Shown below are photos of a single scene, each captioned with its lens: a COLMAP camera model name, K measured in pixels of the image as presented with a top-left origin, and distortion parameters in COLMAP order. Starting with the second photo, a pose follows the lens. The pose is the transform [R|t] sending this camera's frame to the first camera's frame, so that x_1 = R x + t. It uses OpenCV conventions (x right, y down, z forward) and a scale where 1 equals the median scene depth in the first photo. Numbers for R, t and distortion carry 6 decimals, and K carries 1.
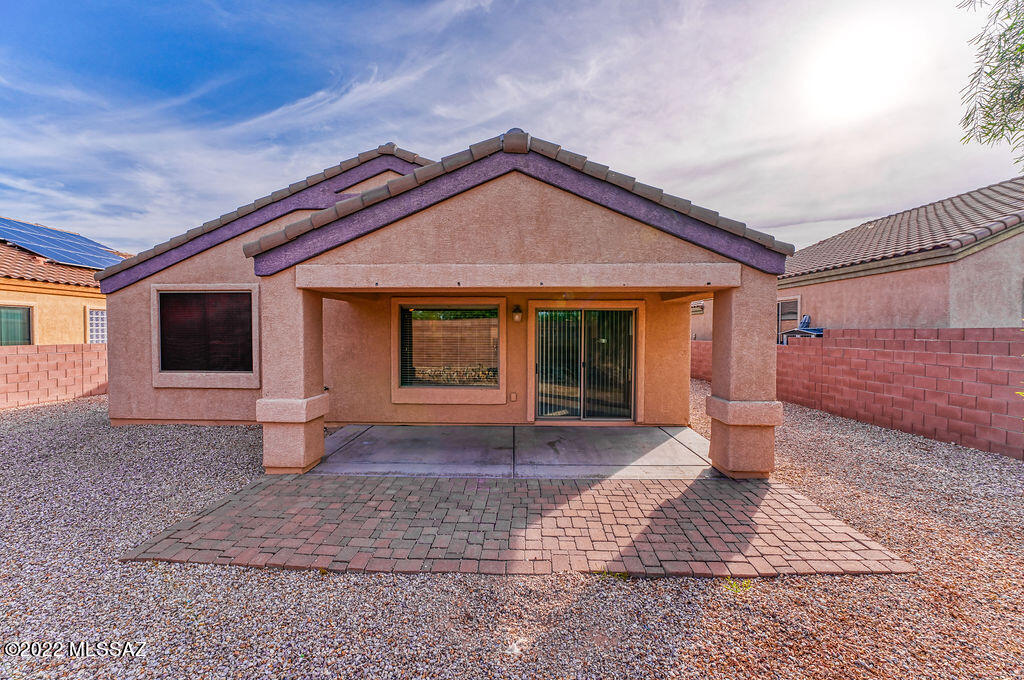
lens RADIAL K [[415.7, 0, 509.6], [0, 415.7, 341.1], [0, 0, 1]] dist [-0.021958, -0.000015]
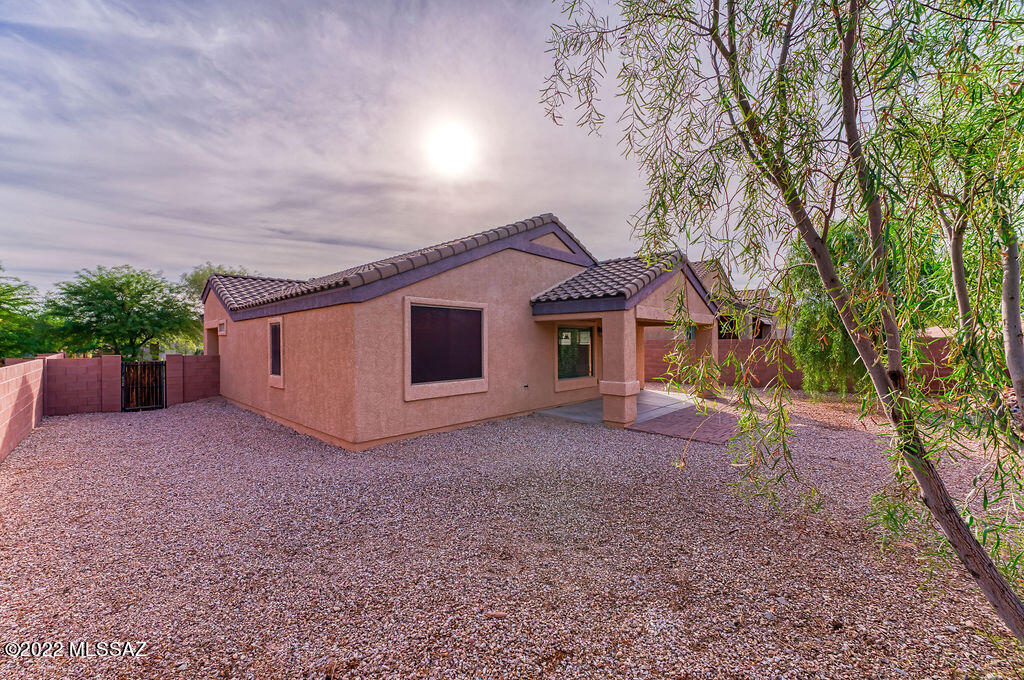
lens RADIAL K [[415.7, 0, 511.2], [0, 415.7, 338.4], [0, 0, 1]] dist [-0.021958, -0.000015]
pose [[0.661564, 0.001309, 0.749888, -1.445819], [0.022722, 0.999504, -0.021791, -0.009775], [-0.749544, 0.031455, 0.661206, 0.149036]]
